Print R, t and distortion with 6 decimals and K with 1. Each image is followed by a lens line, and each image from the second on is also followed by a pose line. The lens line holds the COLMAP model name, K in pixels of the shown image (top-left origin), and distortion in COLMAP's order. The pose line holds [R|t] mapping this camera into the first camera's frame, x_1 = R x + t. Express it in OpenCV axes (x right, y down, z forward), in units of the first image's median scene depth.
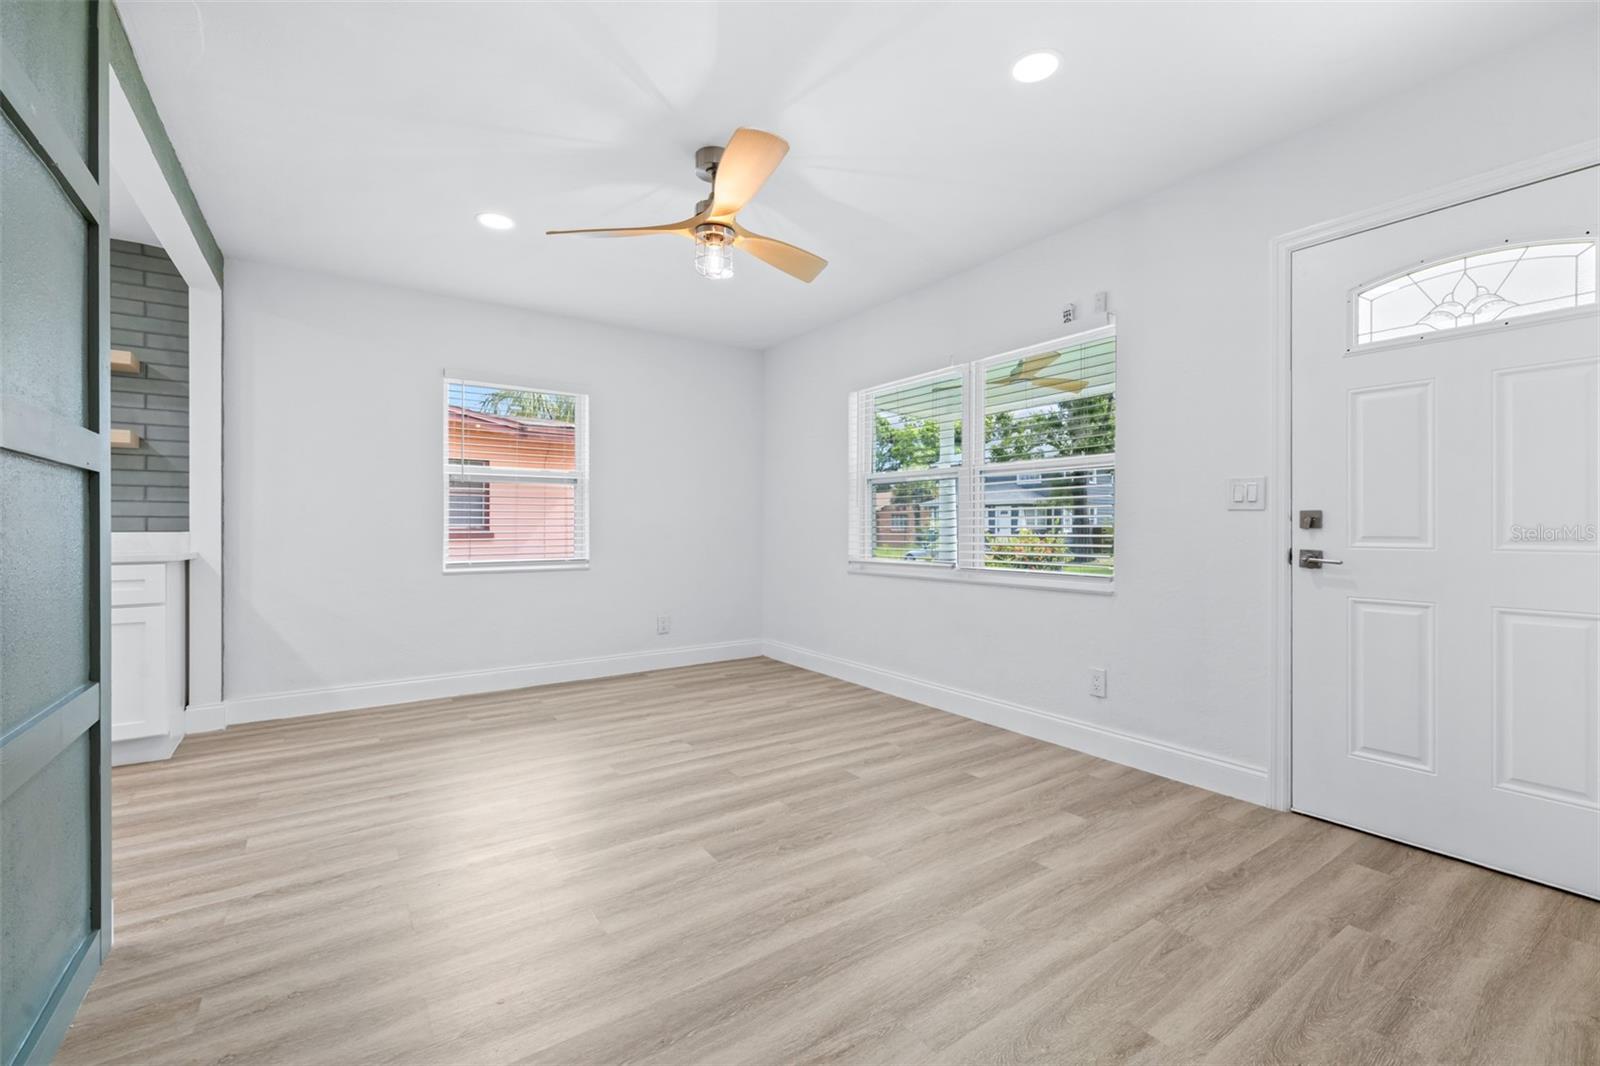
lens RADIAL K [[678.1, 0, 798.2], [0, 678.1, 526.3], [0, 0, 1]] dist [0.000561, 0.000032]
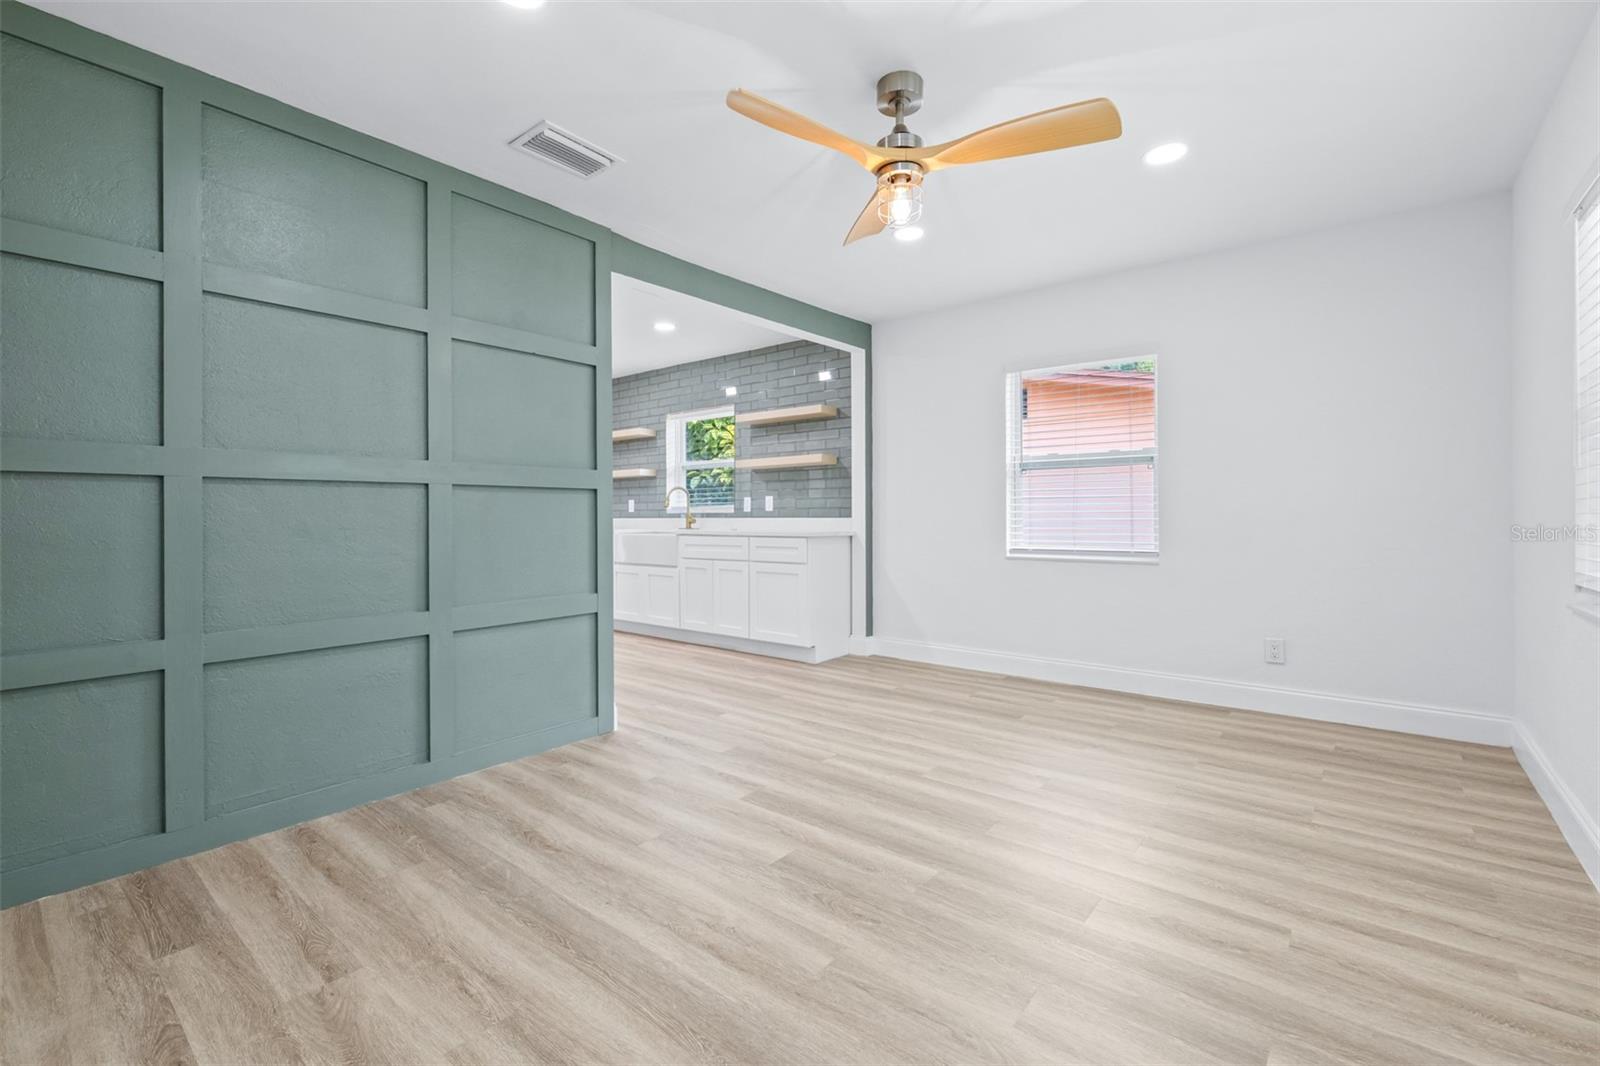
lens RADIAL K [[685.8, 0, 802.1], [0, 685.8, 515.2], [0, 0, 1]] dist [-0.000765, 0.000154]
pose [[0.276512, -0.000548, -0.961010, 0.632965], [0.005835, 0.999982, 0.001108, 0.000608], [0.960993, -0.005914, 0.276510, 0.599185]]
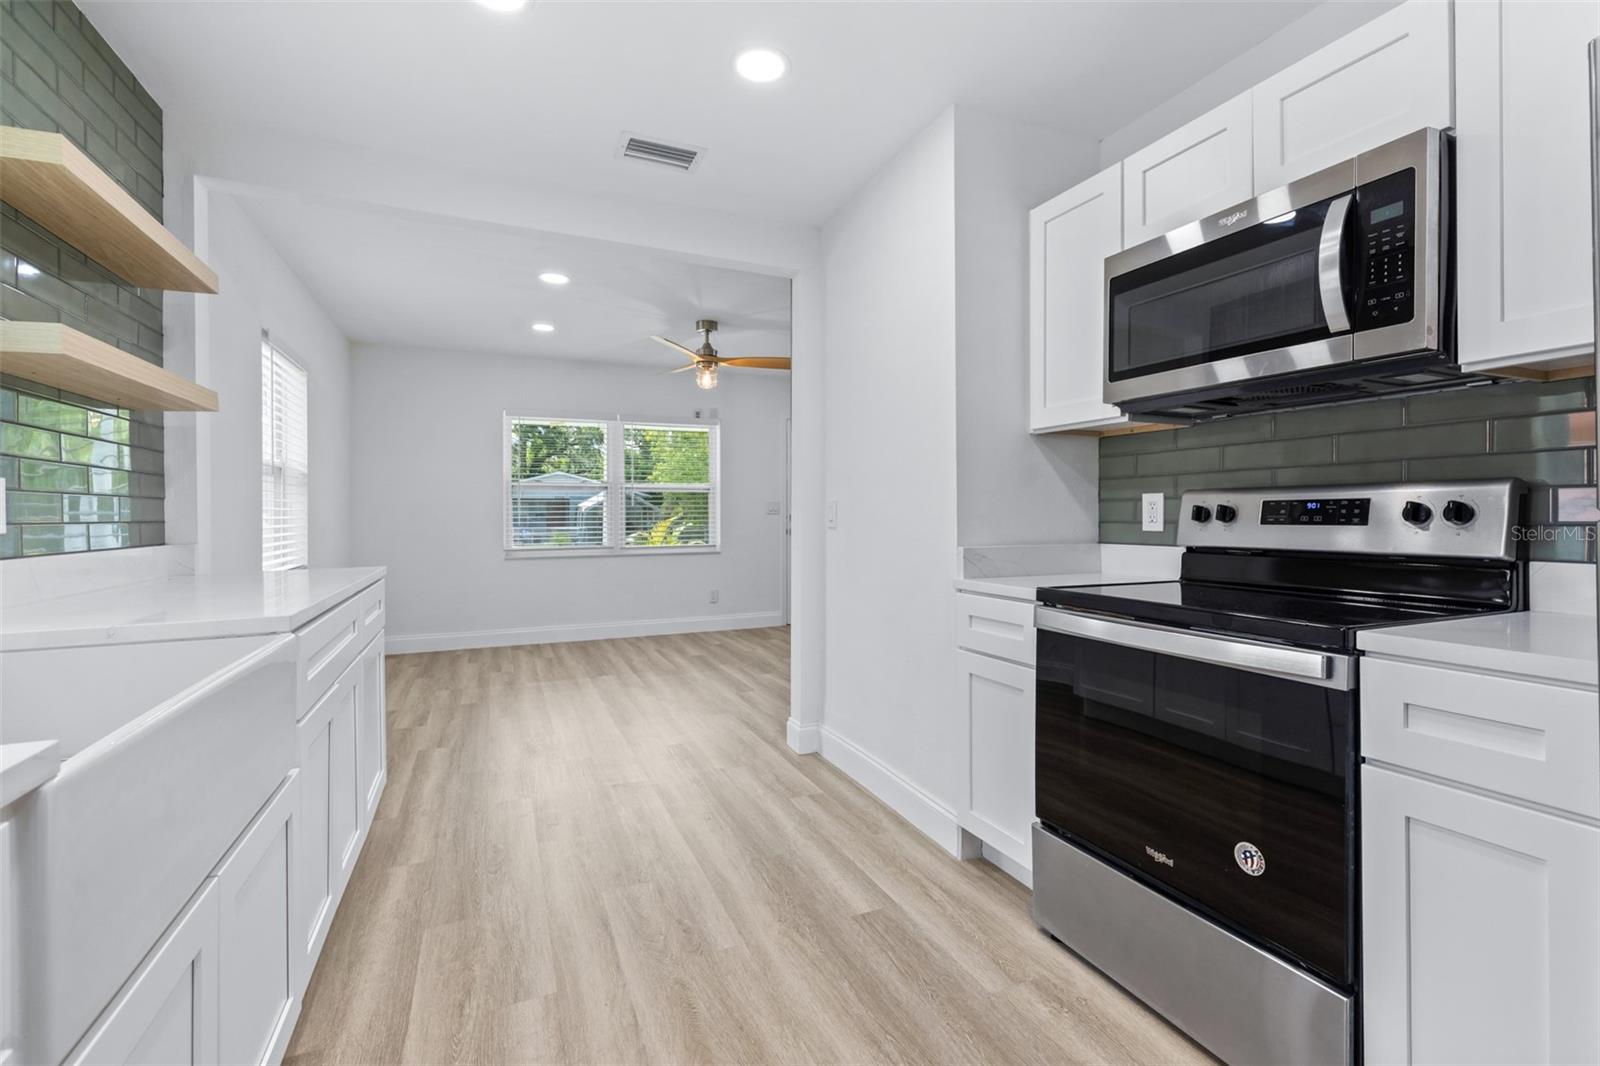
lens RADIAL K [[702.7, 0, 810.1], [0, 702.7, 513.9], [0, 0, 1]] dist [-0.000688, -0.000506]
pose [[0.183445, -0.002204, 0.983027, -1.826269], [0.003897, 0.999991, 0.001514, -0.025159], [-0.983022, 0.003553, 0.183452, 0.350761]]
